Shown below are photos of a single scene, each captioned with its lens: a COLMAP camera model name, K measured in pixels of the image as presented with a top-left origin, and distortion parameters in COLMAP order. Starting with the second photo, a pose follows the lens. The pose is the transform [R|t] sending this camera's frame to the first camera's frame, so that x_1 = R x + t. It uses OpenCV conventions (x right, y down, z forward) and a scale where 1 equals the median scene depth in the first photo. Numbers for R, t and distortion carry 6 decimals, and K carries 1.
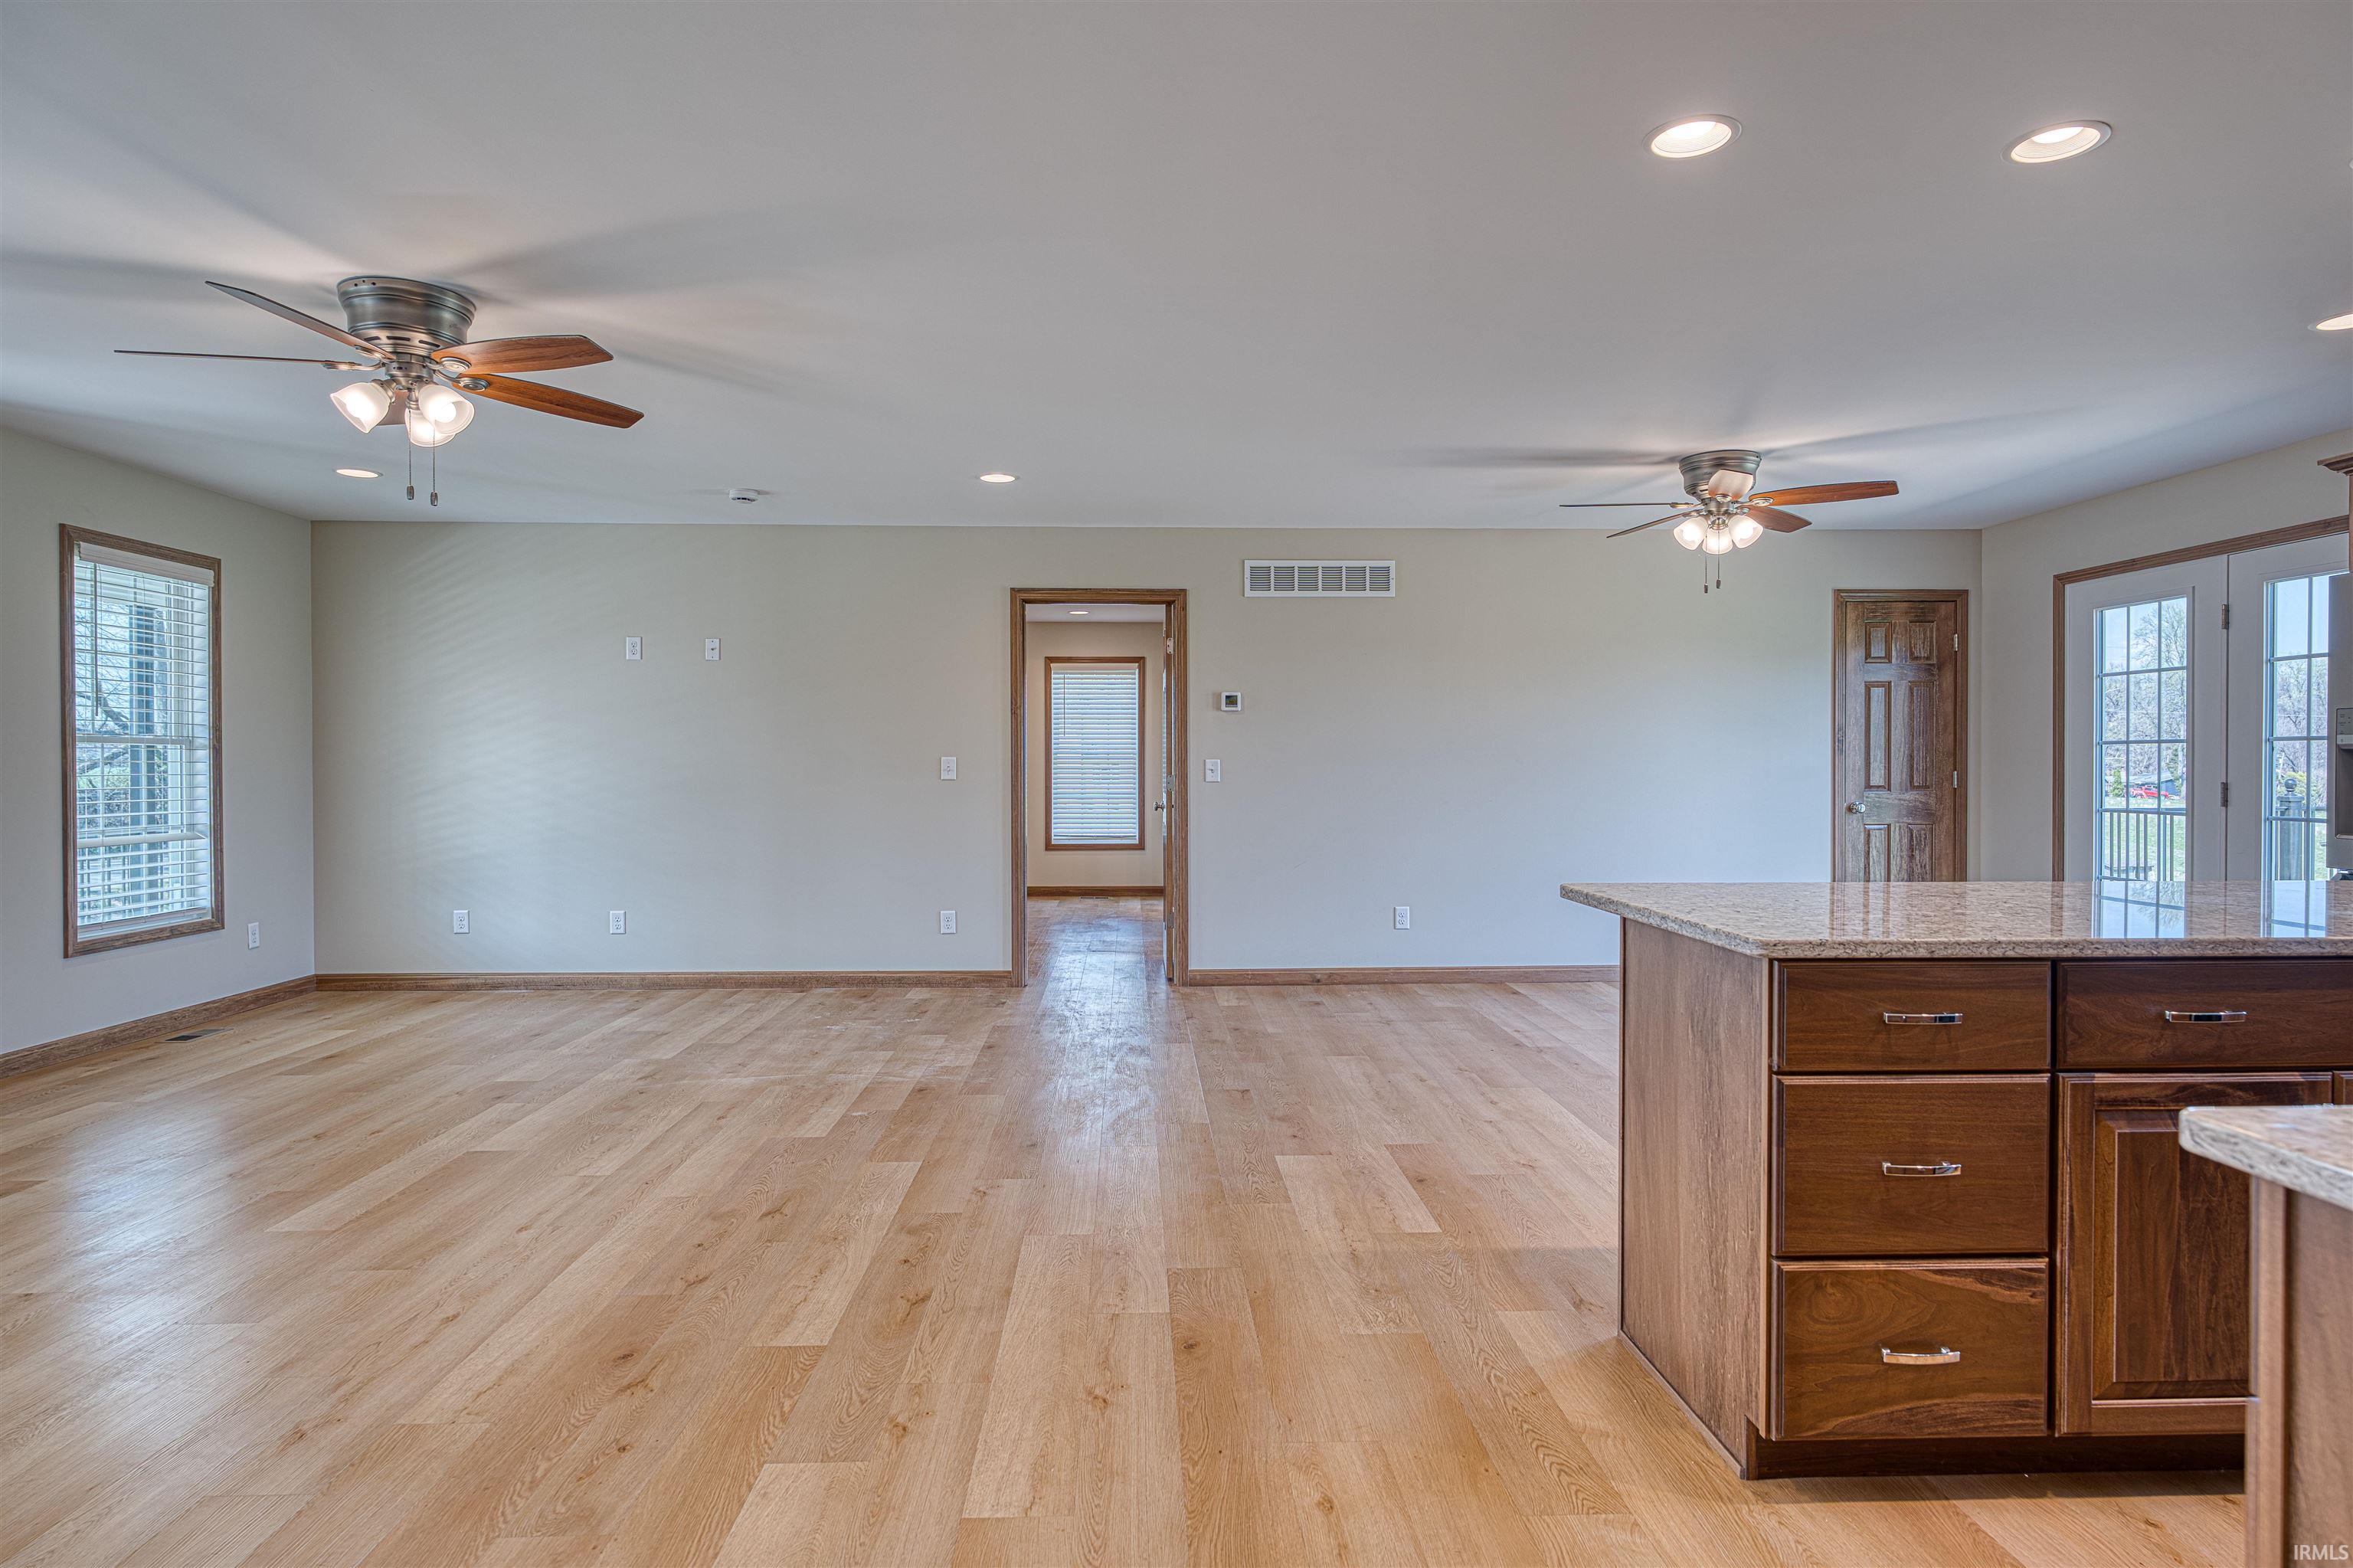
lens RADIAL K [[1287.4, 0, 1180.6], [0, 1287.4, 780.7], [0, 0, 1]] dist [-0.001547, -0.000260]
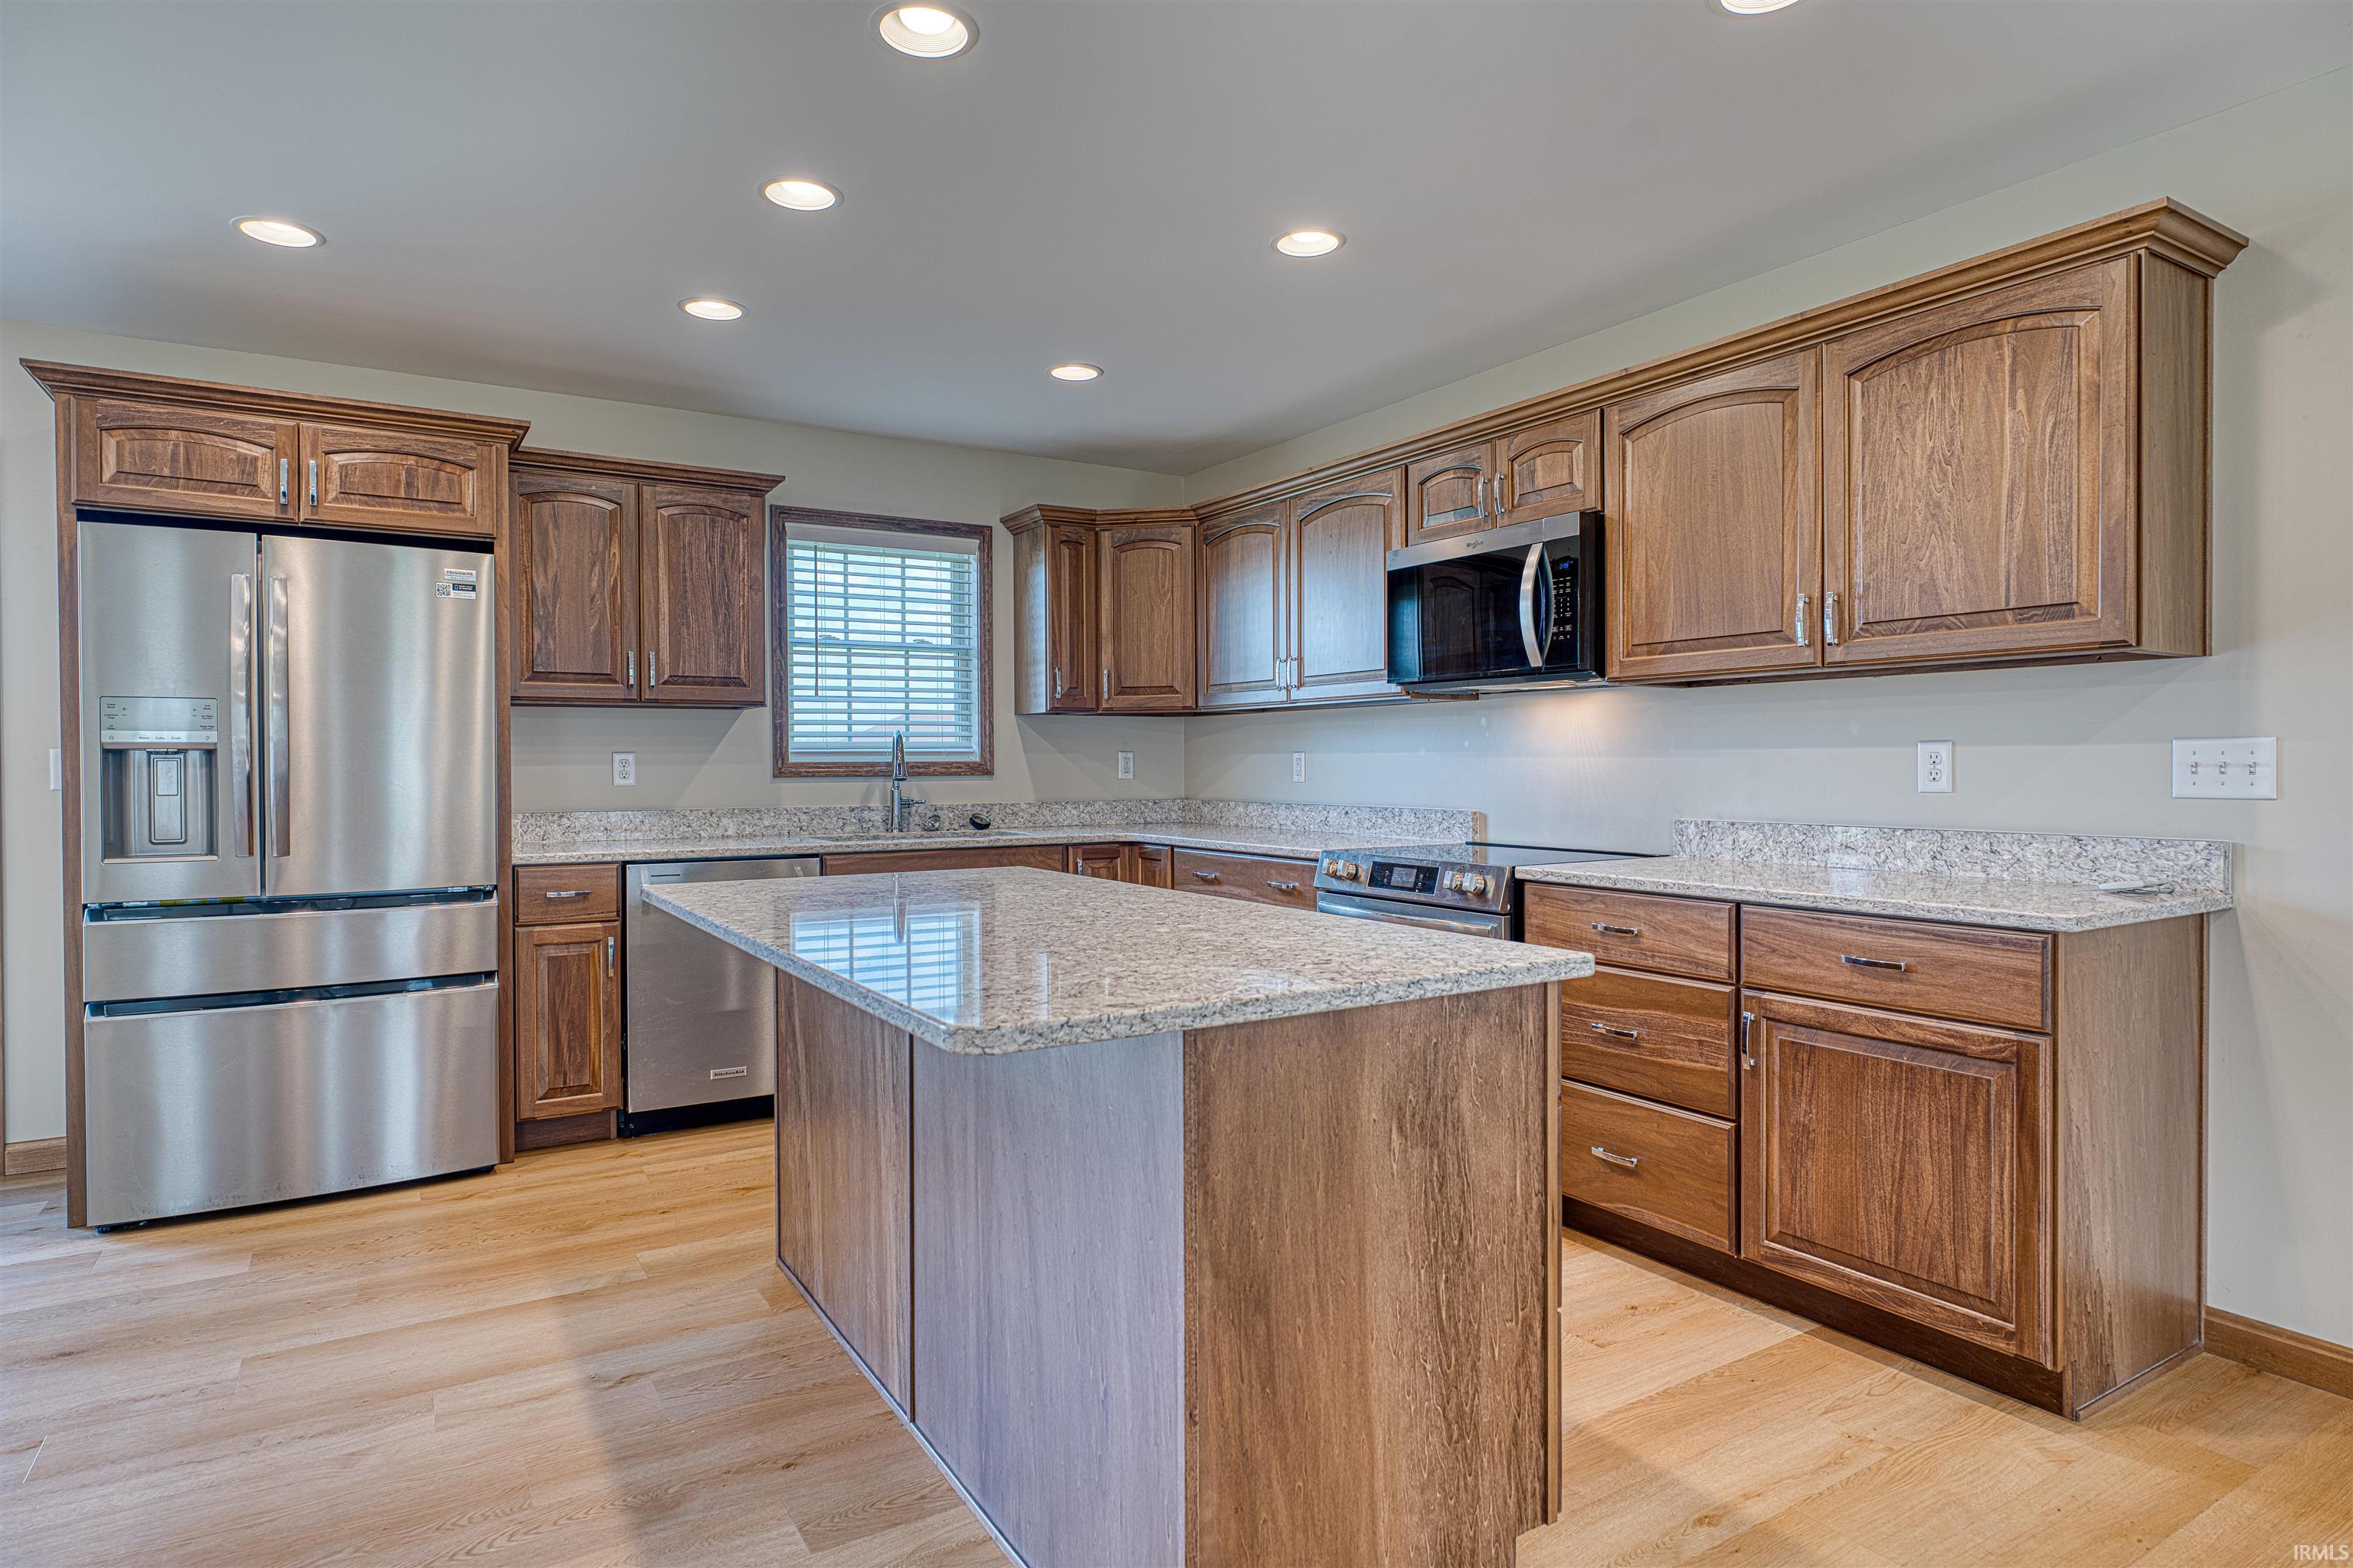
lens RADIAL K [[1286.3, 0, 1172.7], [0, 1286.3, 778.7], [0, 0, 1]] dist [0.001143, -0.000062]
pose [[-0.491699, -0.007307, 0.870735, -0.071028], [0.016684, 0.999702, 0.017811, -0.007169], [-0.870606, 0.023285, -0.491430, 0.642927]]
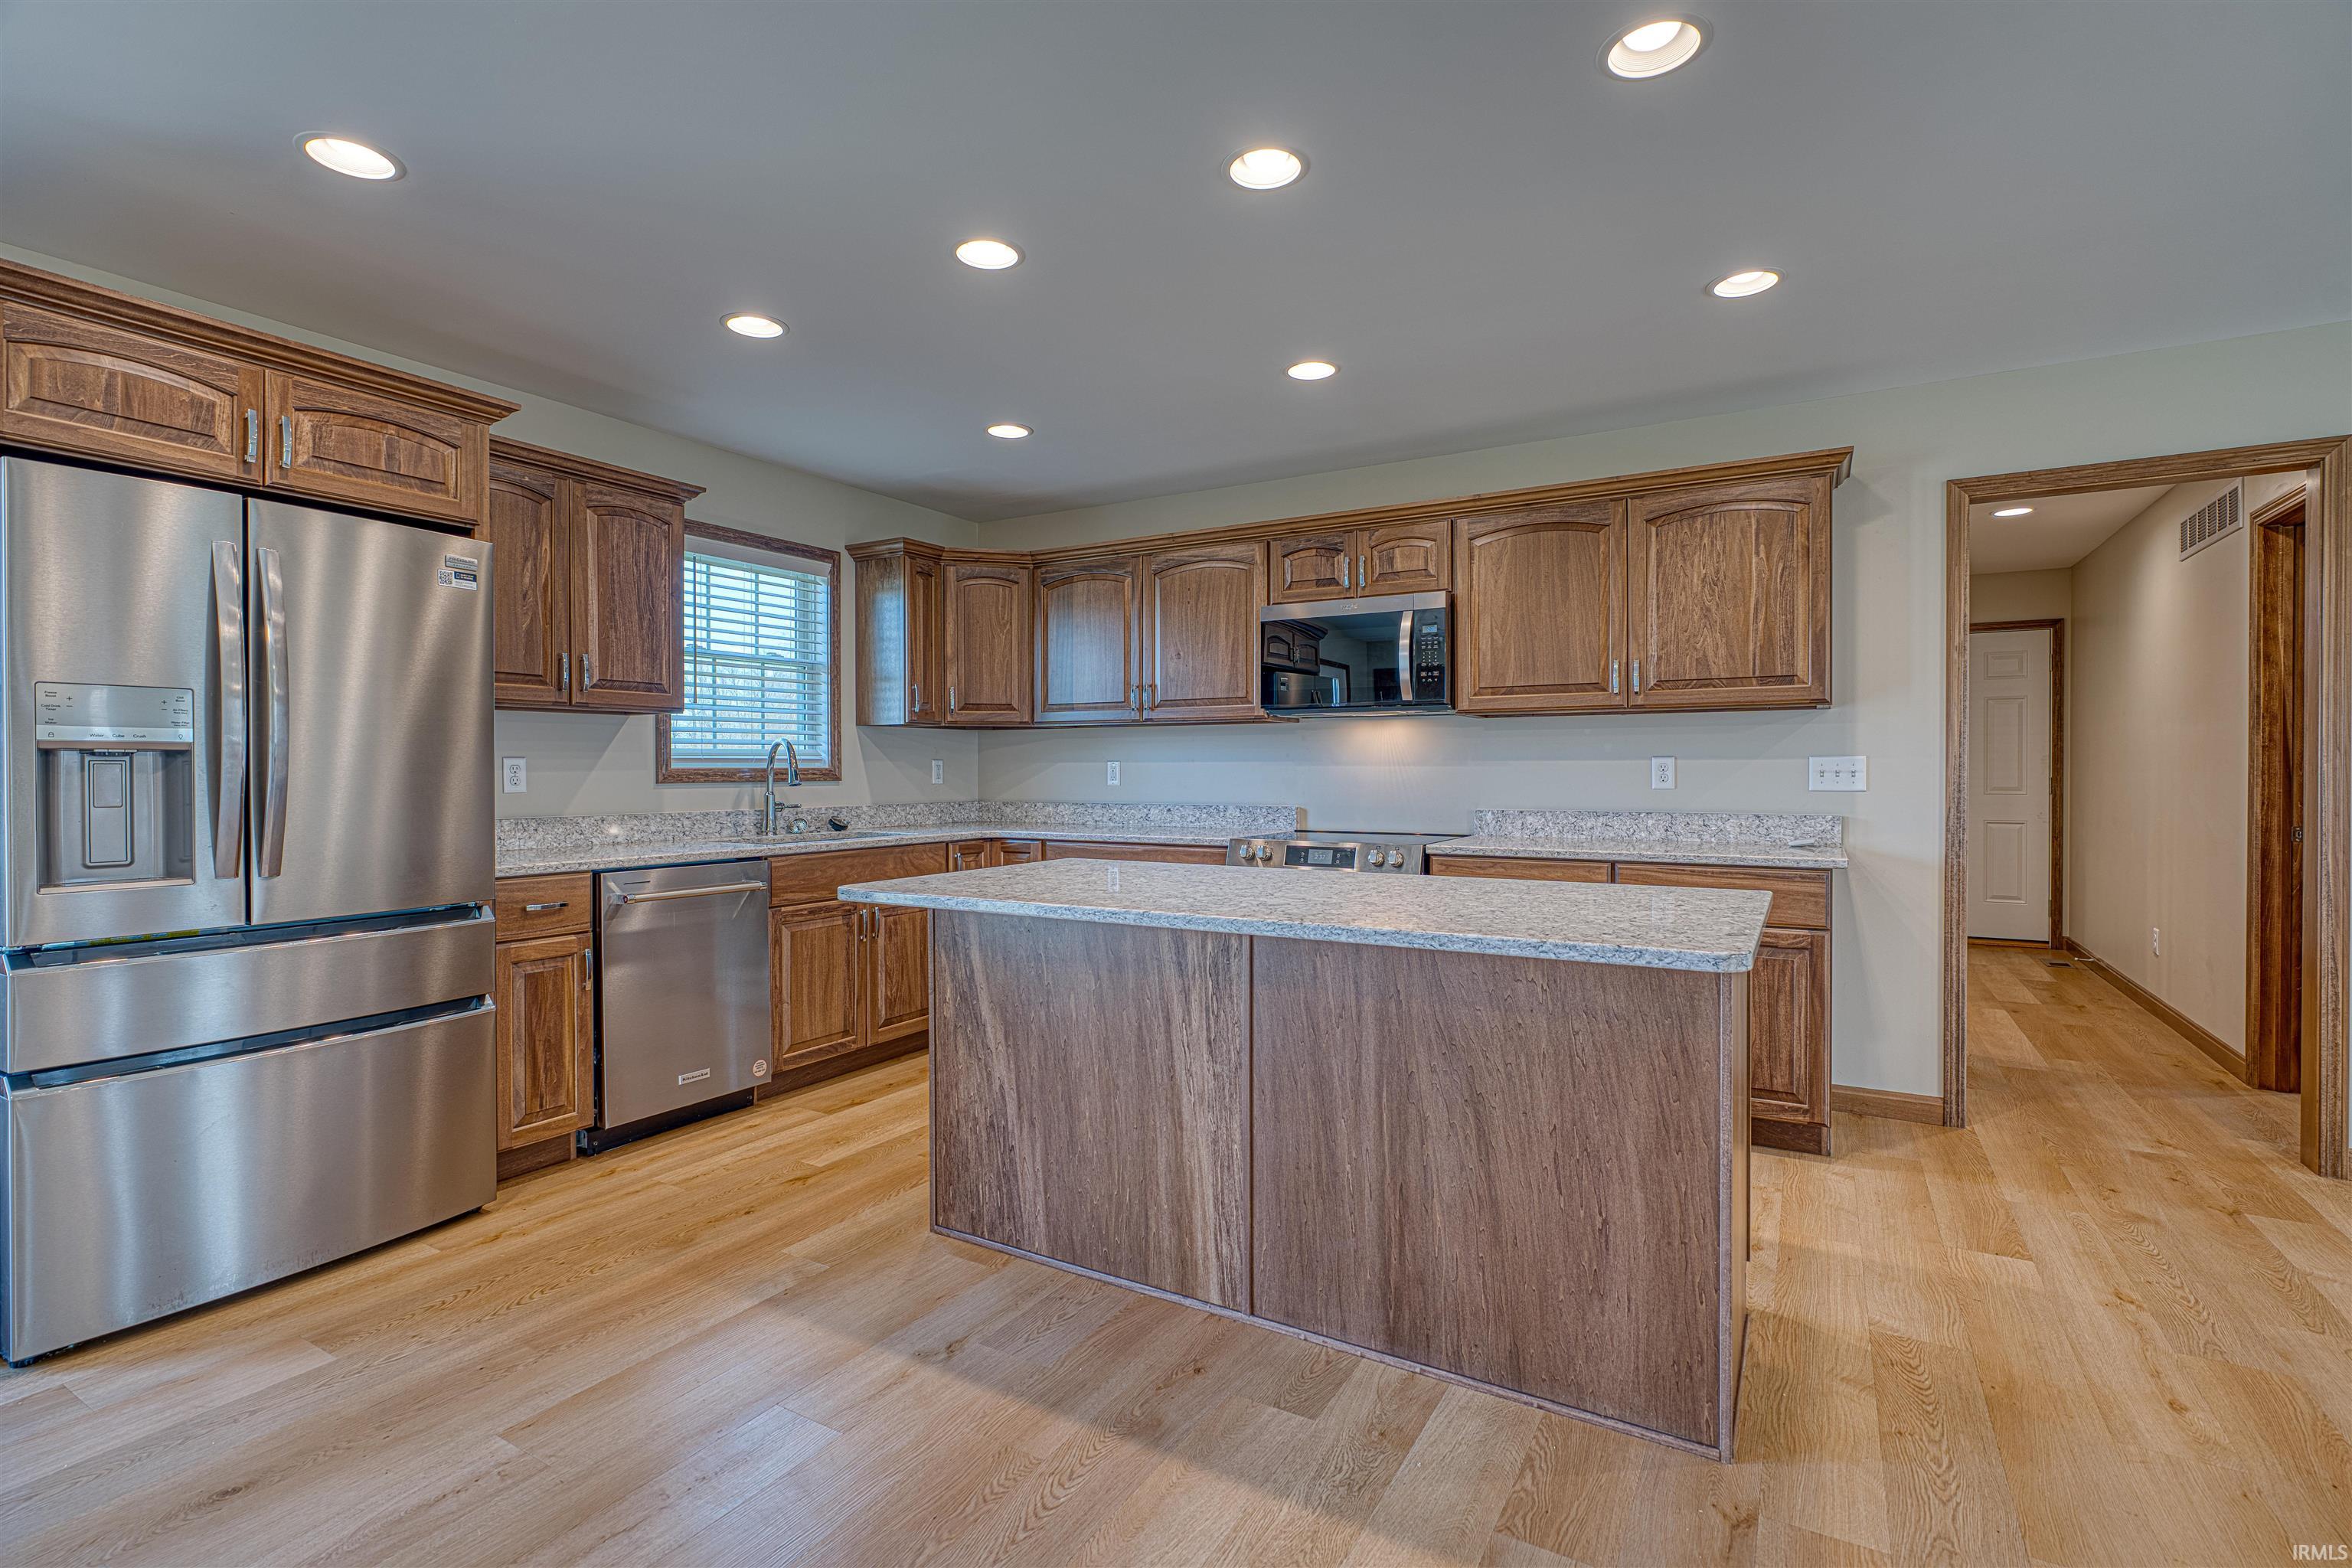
lens RADIAL K [[1085.6, 0, 1176.1], [0, 1085.6, 779.6], [0, 0, 1]] dist [-0.006258, 0.001965]
pose [[-0.839669, -0.001902, 0.543095, 0.133137], [0.010760, 0.999739, 0.020137, -0.010878], [-0.542992, 0.022753, -0.839430, 0.890652]]
